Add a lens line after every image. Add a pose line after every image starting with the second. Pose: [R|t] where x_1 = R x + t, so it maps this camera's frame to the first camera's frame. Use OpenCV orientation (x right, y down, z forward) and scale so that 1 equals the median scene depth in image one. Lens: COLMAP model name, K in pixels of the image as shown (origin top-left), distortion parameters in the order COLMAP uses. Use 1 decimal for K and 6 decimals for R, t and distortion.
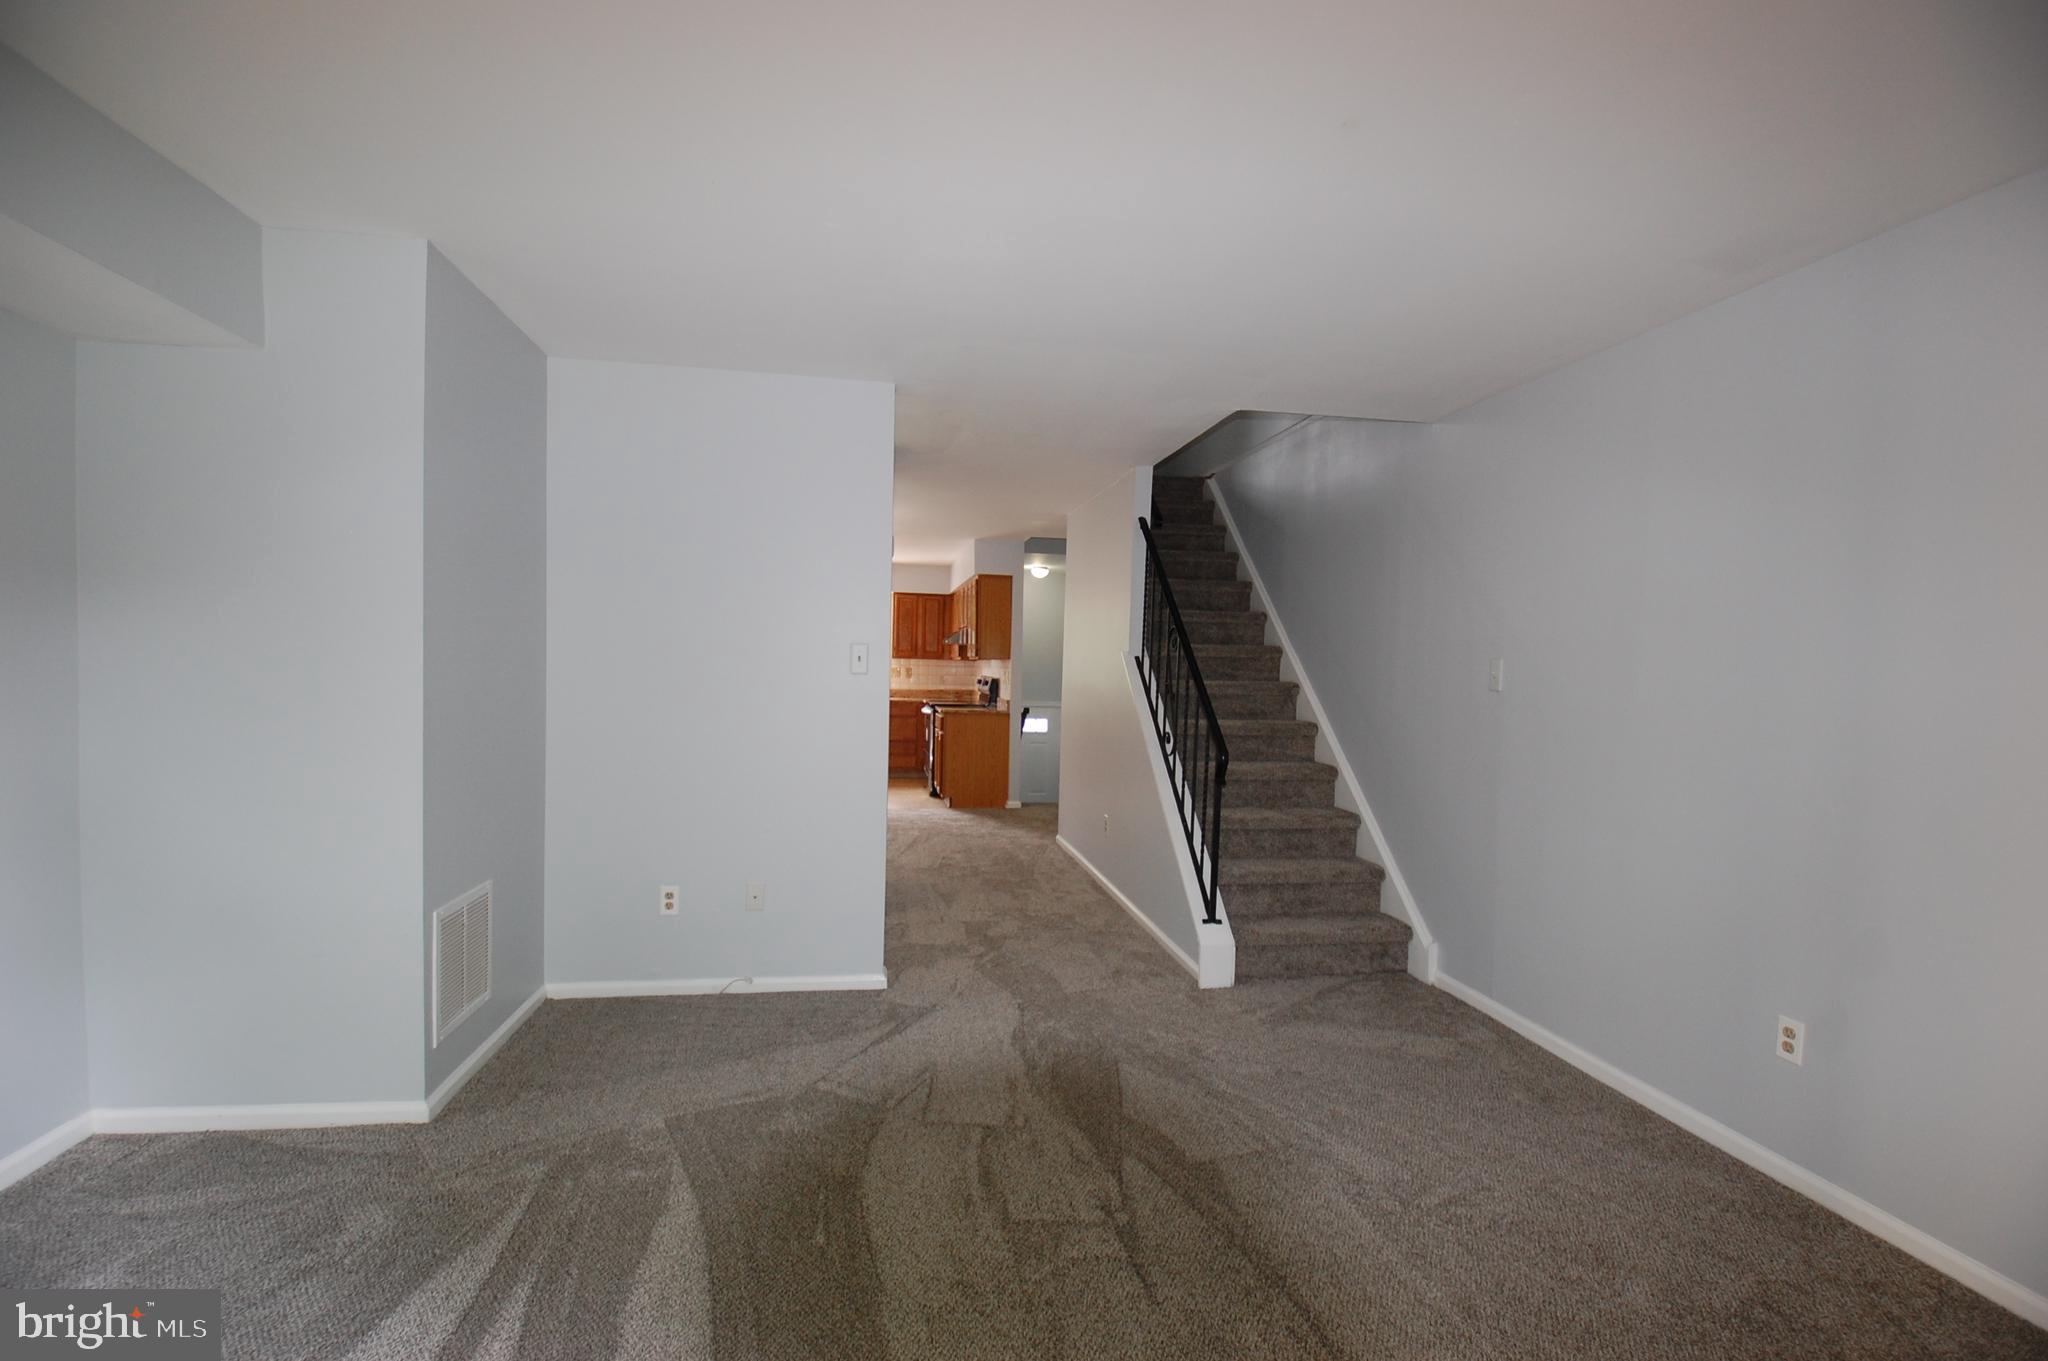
lens RADIAL K [[891.2, 0, 1018.9], [0, 891.2, 693.6], [0, 0, 1]] dist [0.027964, -0.041514]
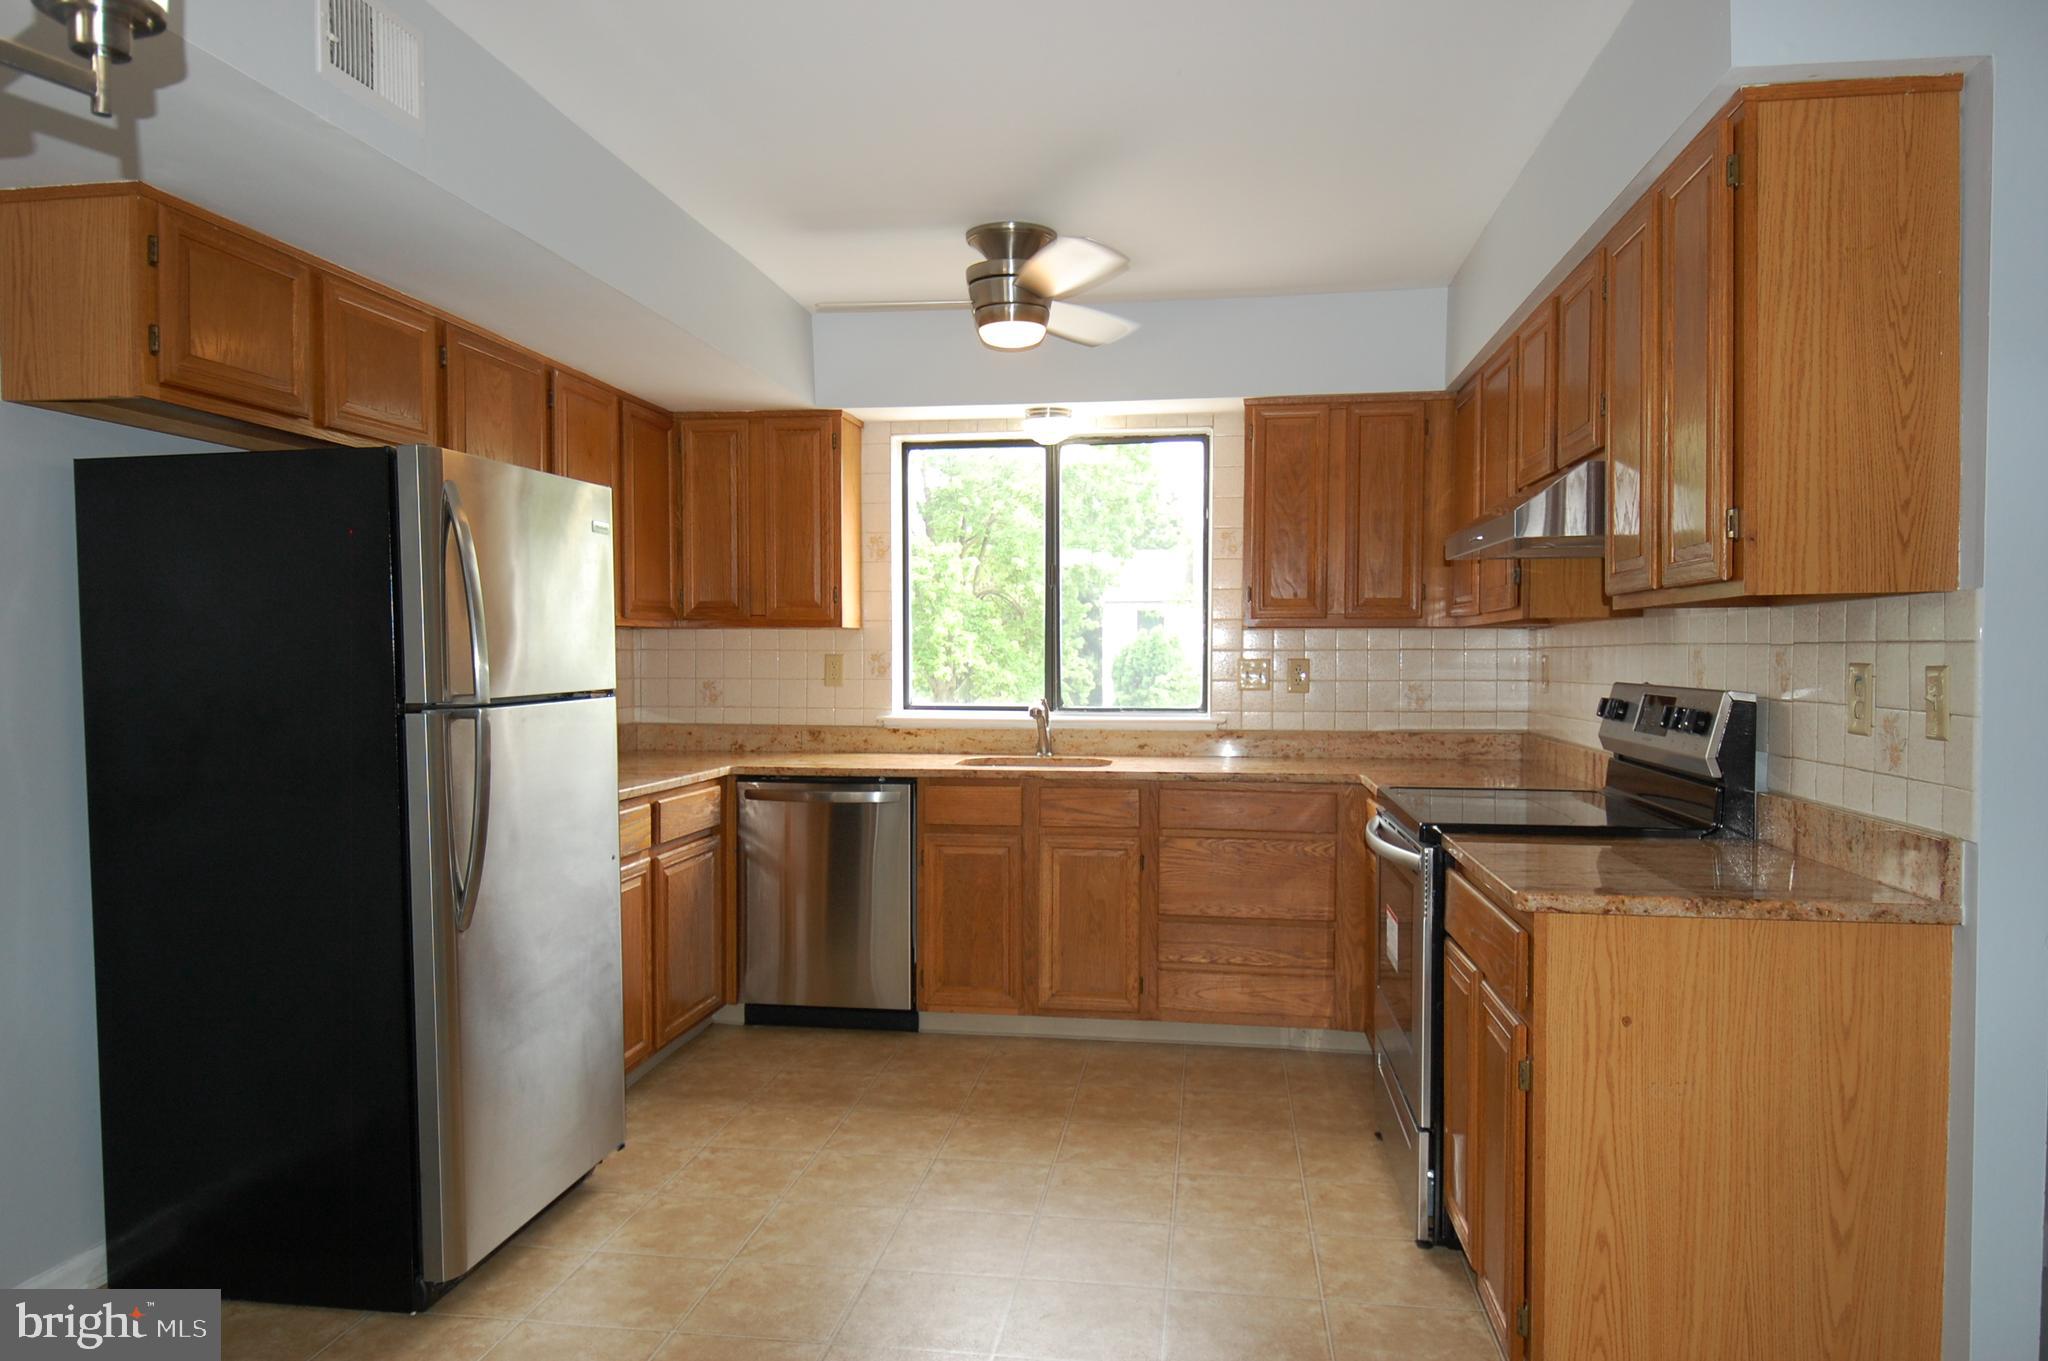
lens RADIAL K [[1321.0, 0, 1019.4], [0, 1321.0, 697.7], [0, 0, 1]] dist [0.049923, -0.060845]
pose [[0.949478, -0.015381, -0.313457, -0.162933], [0.014583, 0.999882, -0.004889, -0.033189], [0.313496, 0.000071, 0.949590, 1.205910]]
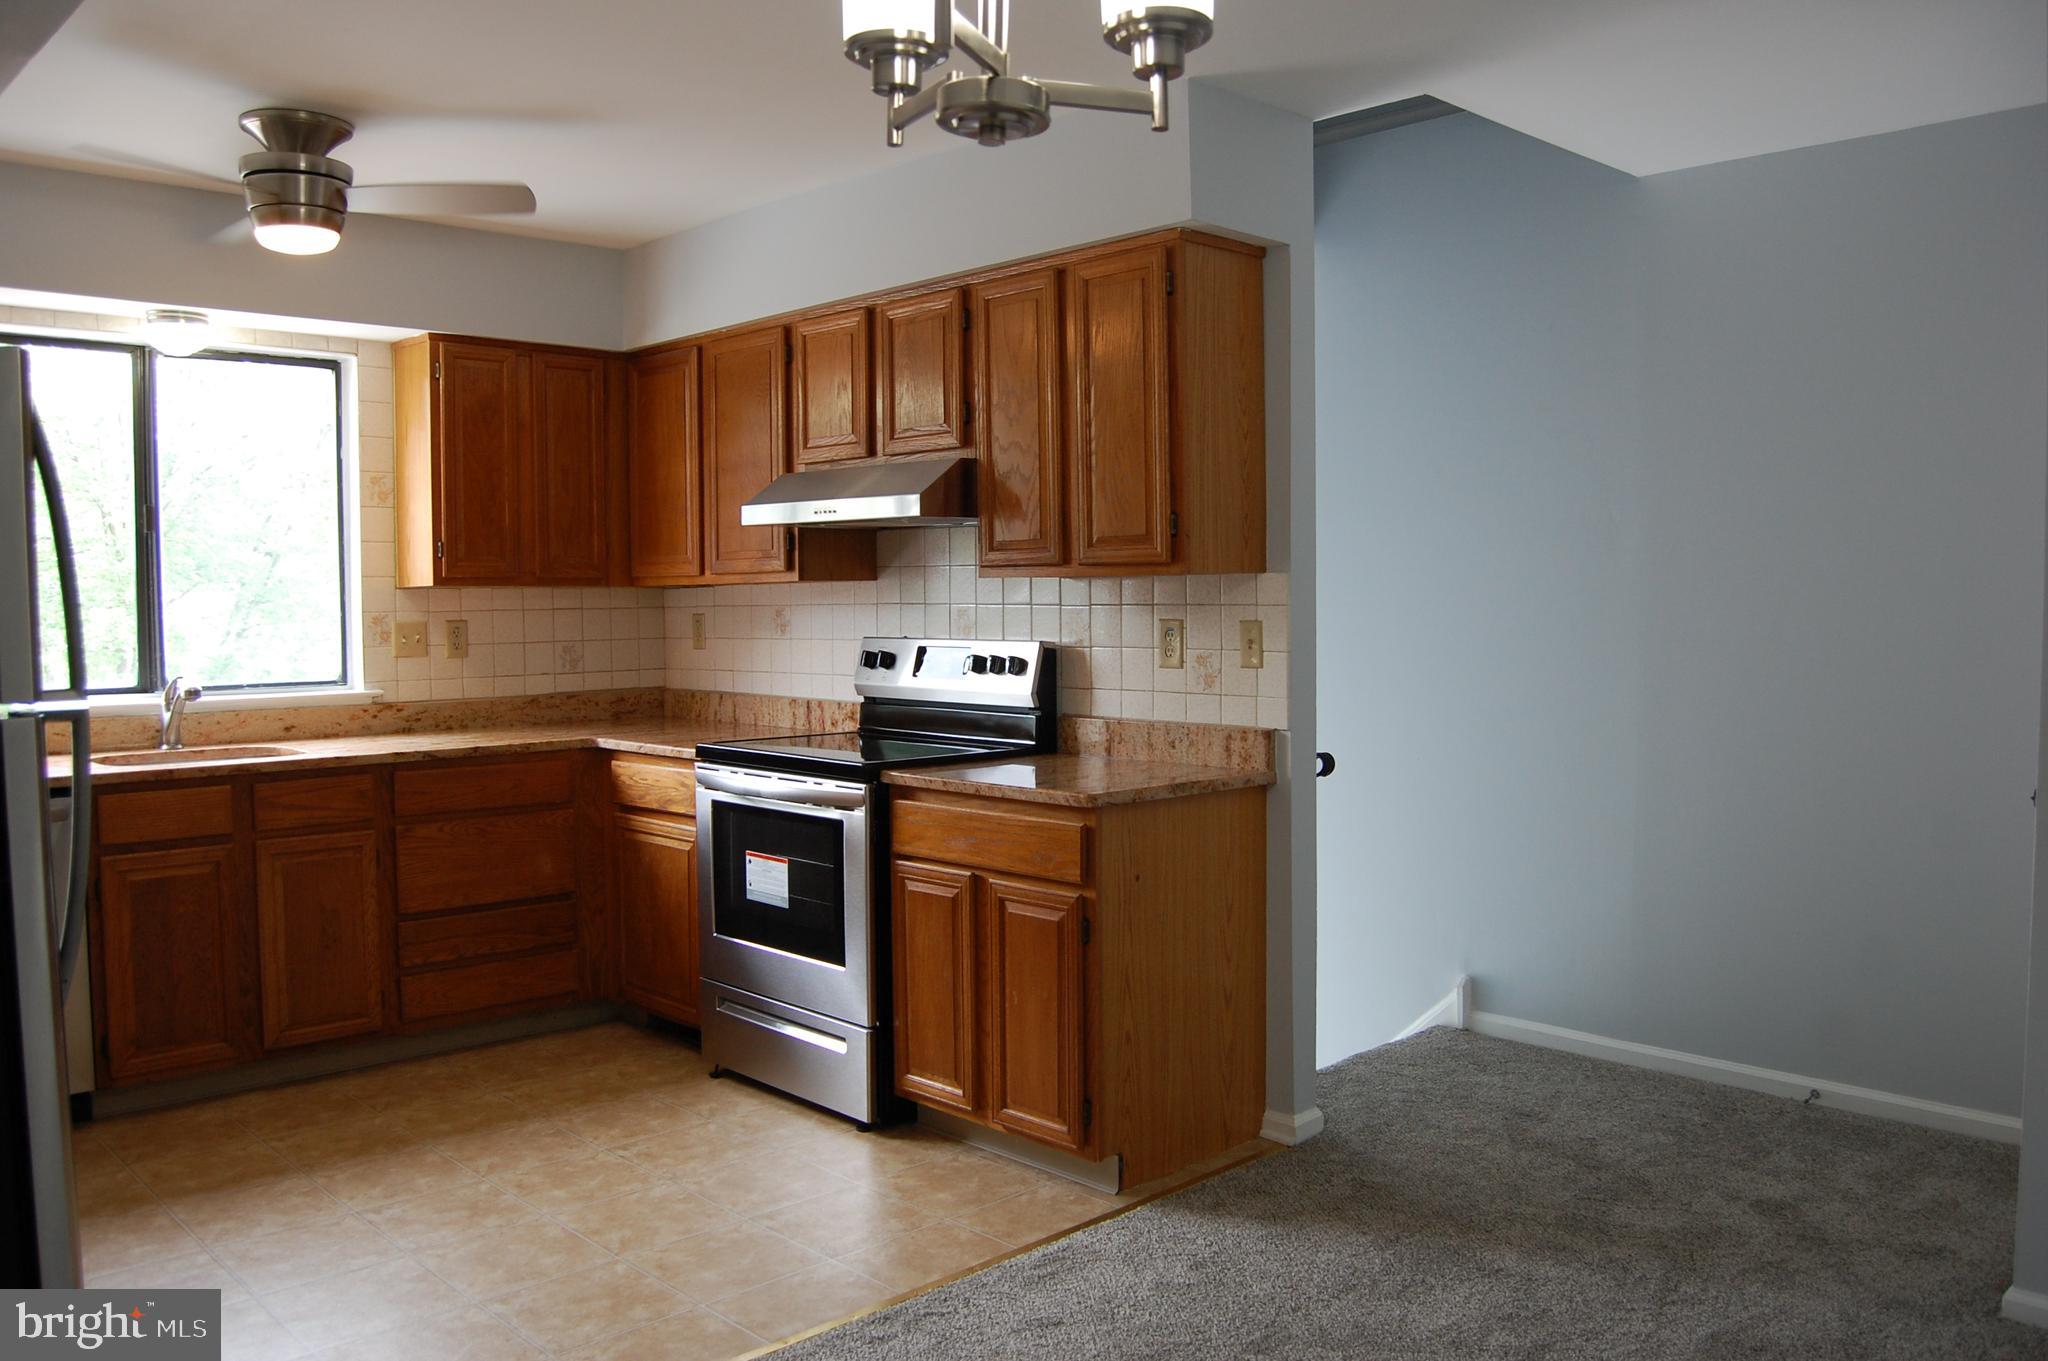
lens RADIAL K [[1604.1, 0, 1016.8], [0, 1604.1, 676.5], [0, 0, 1]] dist [-0.101692, 0.051027]
pose [[0.829606, -0.058586, 0.555267, -0.553489], [0.046032, 0.998271, 0.036553, -0.047675], [-0.556448, -0.004765, 0.830869, 1.107189]]
